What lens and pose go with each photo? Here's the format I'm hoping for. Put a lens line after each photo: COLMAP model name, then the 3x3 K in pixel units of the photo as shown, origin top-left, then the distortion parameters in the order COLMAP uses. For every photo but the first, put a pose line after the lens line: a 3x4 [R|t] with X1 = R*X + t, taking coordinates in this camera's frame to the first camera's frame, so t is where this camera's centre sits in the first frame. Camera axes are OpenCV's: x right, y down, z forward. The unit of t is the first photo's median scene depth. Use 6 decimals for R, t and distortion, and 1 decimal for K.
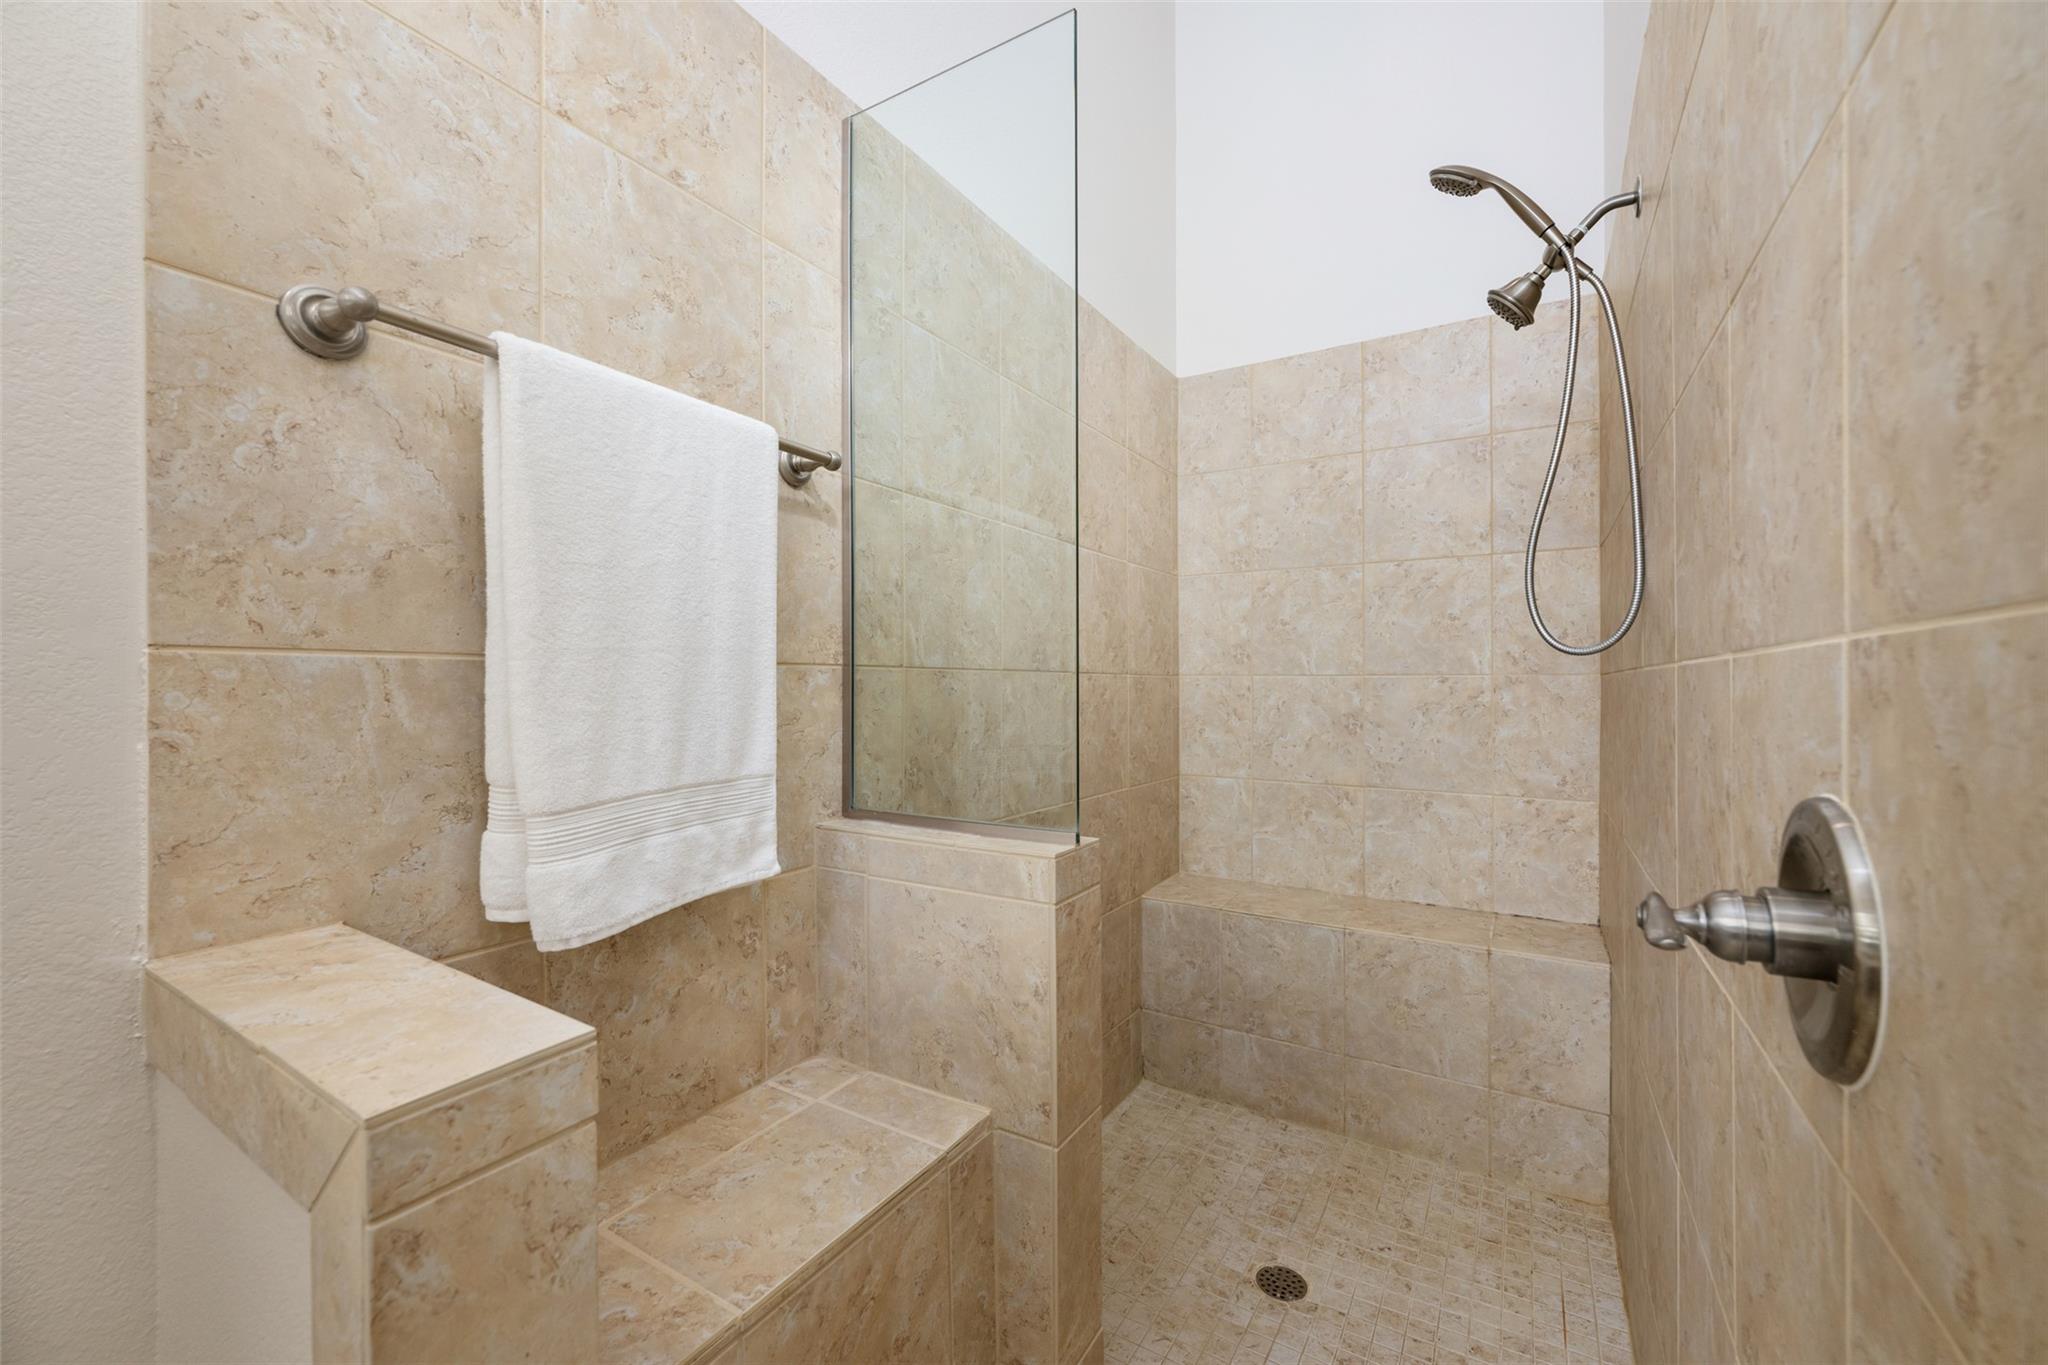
lens RADIAL K [[817.5, 0, 1029.6], [0, 817.5, 680.3], [0, 0, 1]] dist [0.005395, -0.000797]
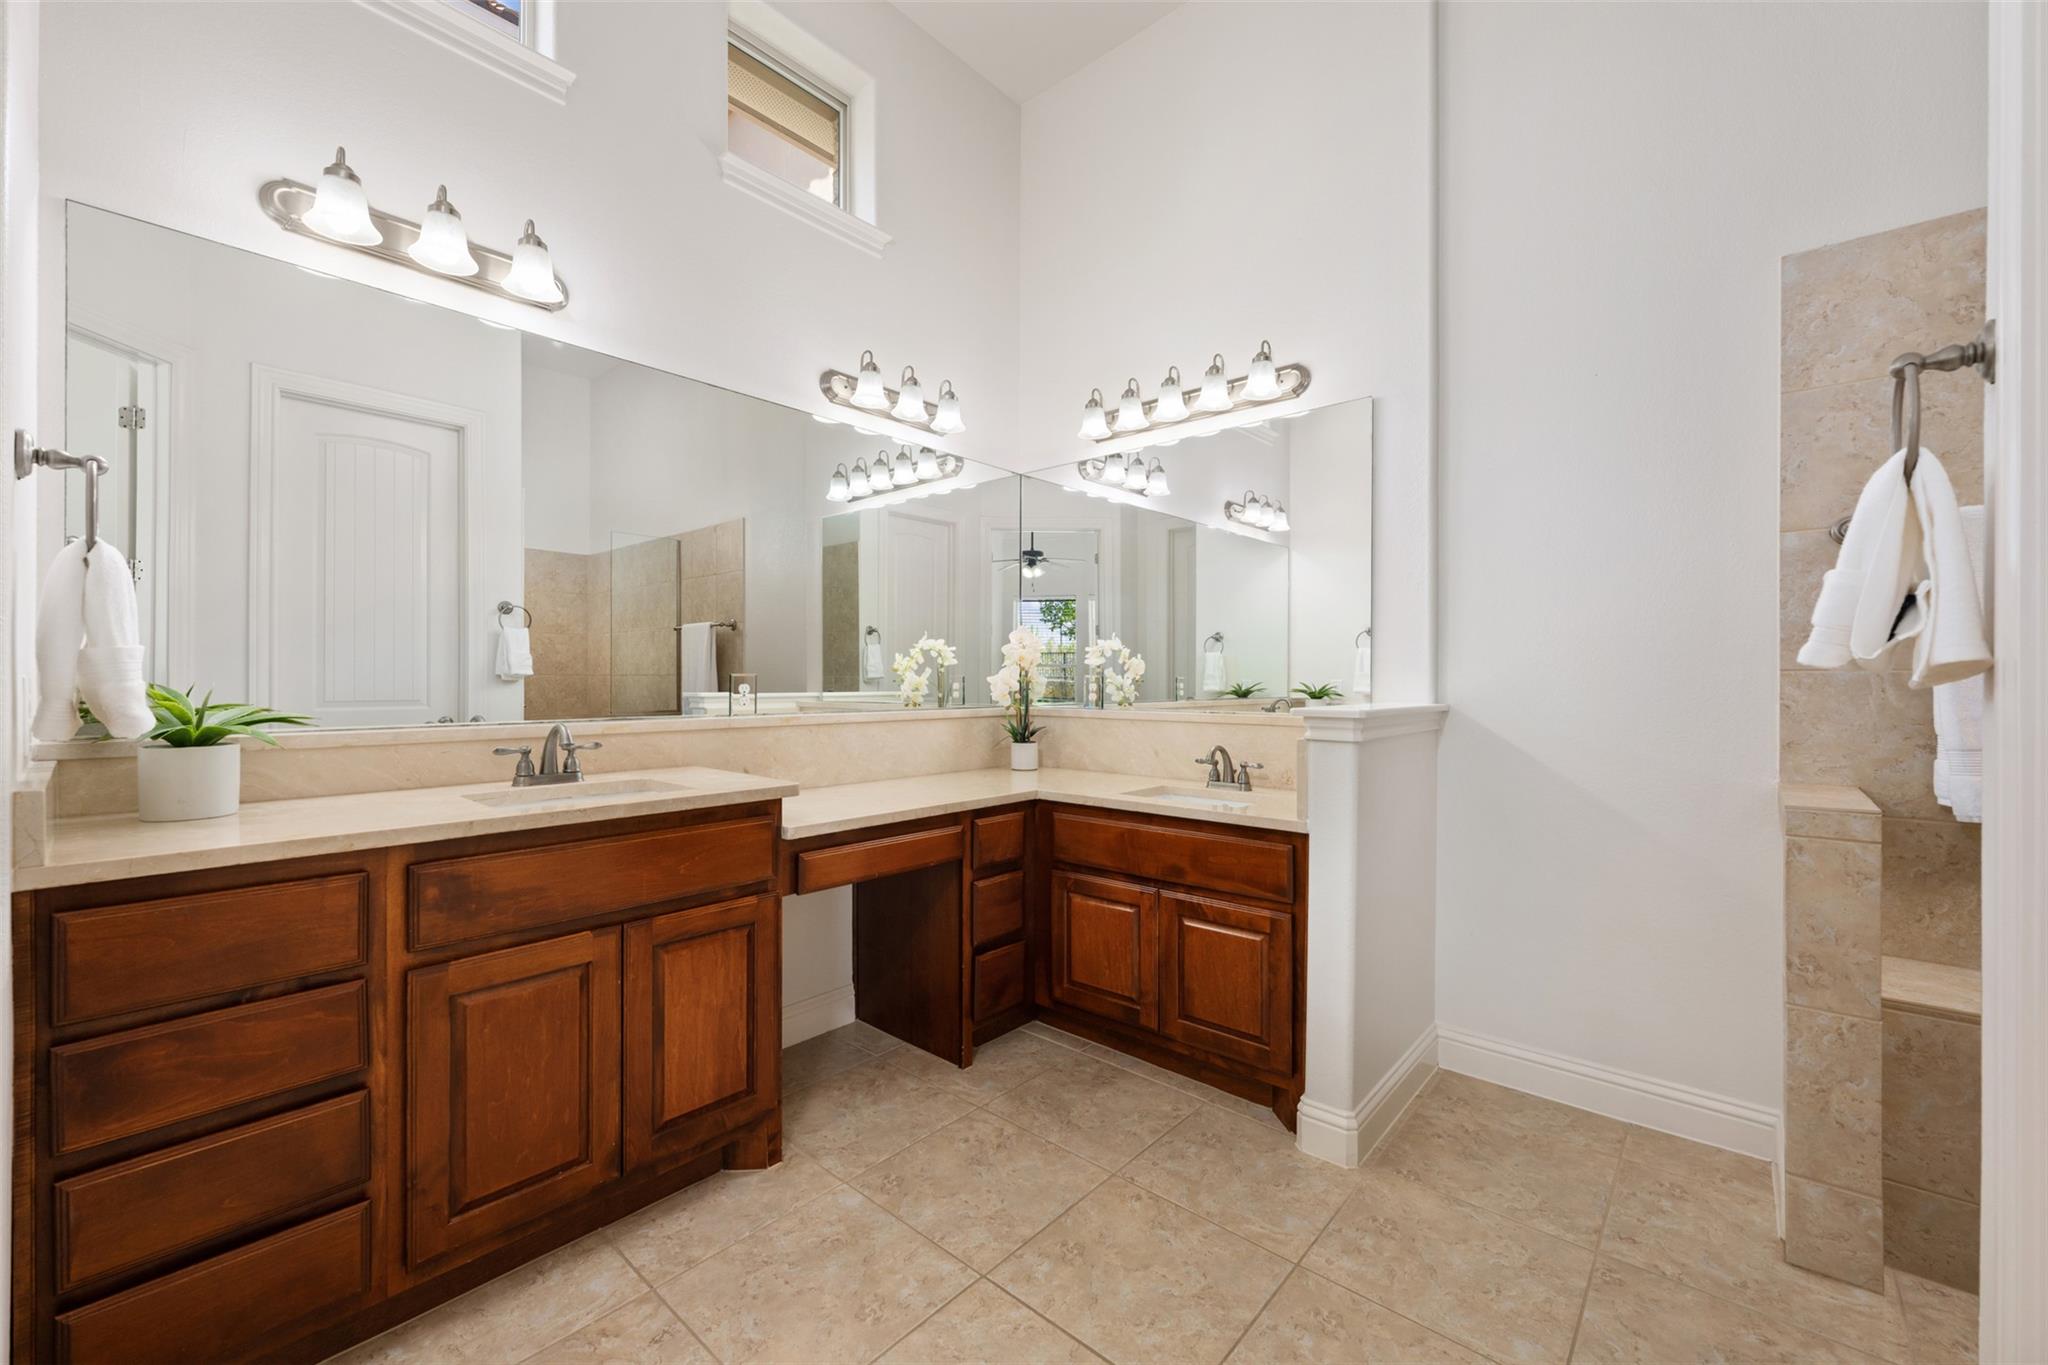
lens RADIAL K [[817.5, 0, 1035.3], [0, 817.5, 686.1], [0, 0, 1]] dist [0.005395, -0.000797]
pose [[-0.153250, -0.001537, -0.988186, 1.718288], [-0.001810, 0.999998, -0.001275, 0.016486], [0.988186, 0.001593, -0.153252, -0.891555]]
